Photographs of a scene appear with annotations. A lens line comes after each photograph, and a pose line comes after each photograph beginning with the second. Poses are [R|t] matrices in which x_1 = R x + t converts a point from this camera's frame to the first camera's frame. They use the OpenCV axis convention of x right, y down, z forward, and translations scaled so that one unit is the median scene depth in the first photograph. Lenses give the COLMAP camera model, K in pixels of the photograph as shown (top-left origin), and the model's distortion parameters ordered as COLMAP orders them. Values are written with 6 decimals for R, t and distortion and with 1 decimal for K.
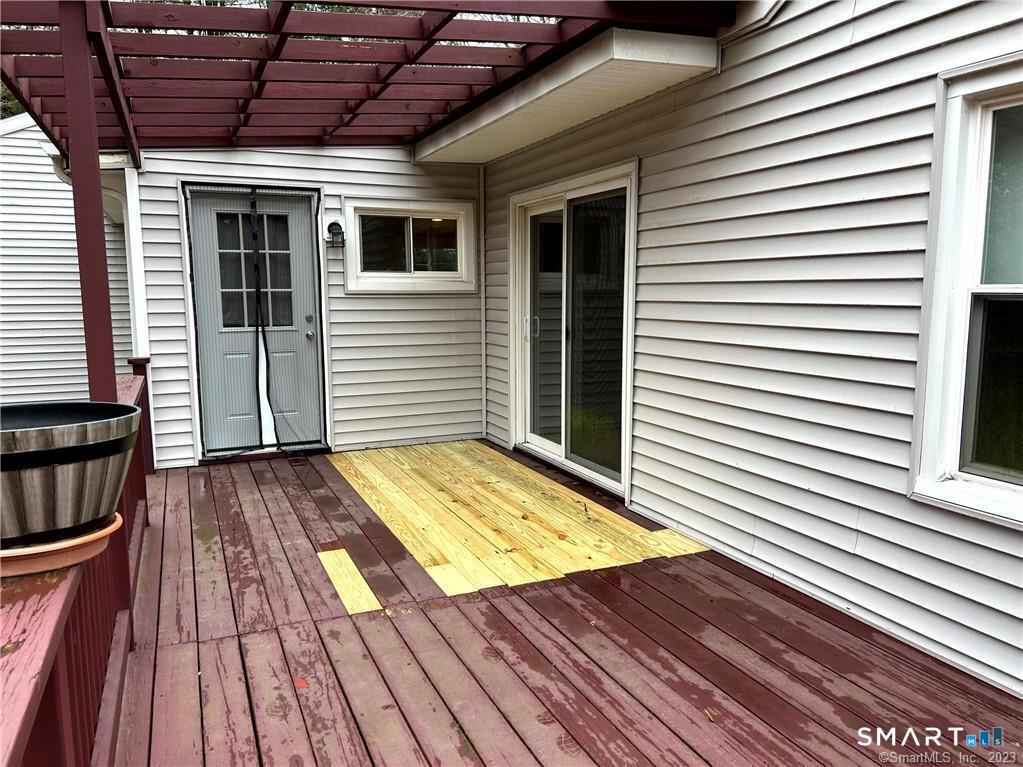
lens RADIAL K [[764.1, 0, 512.6], [0, 764.1, 388.6], [0, 0, 1]] dist [0.057952, -0.062464]
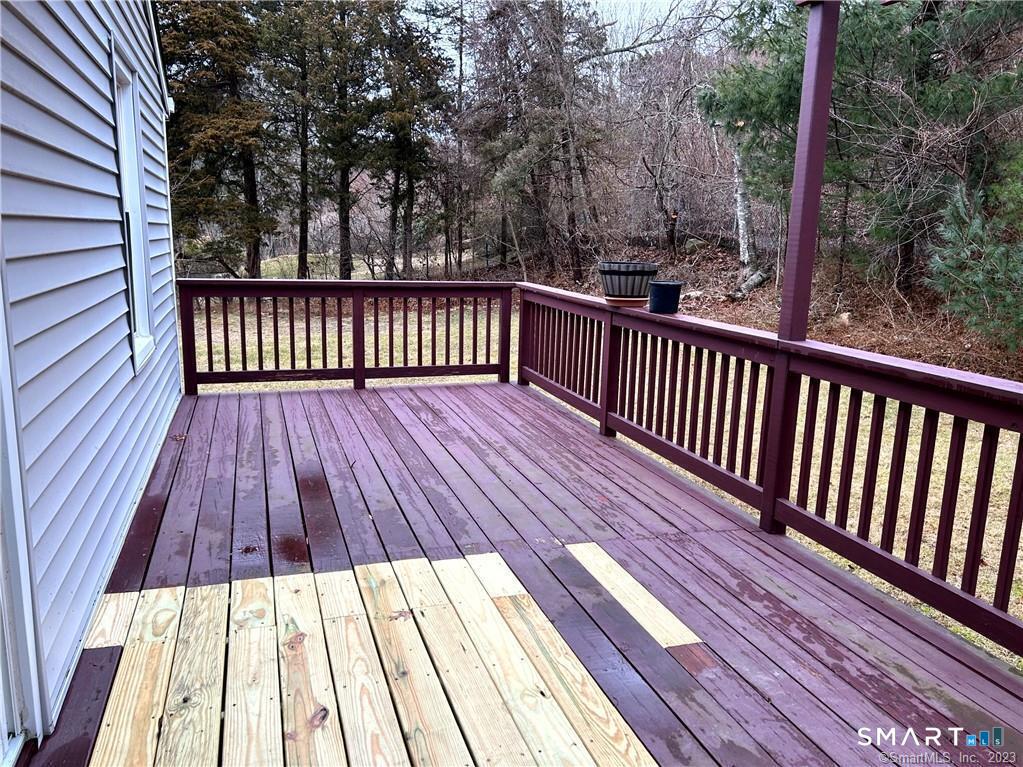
lens RADIAL K [[764.1, 0, 512.6], [0, 764.1, 388.6], [0, 0, 1]] dist [0.057952, -0.062464]
pose [[-0.996208, -0.040830, 0.076834, -0.160235], [-0.014150, 0.947329, 0.319950, -0.206640], [-0.085850, 0.317649, -0.944314, 1.769284]]
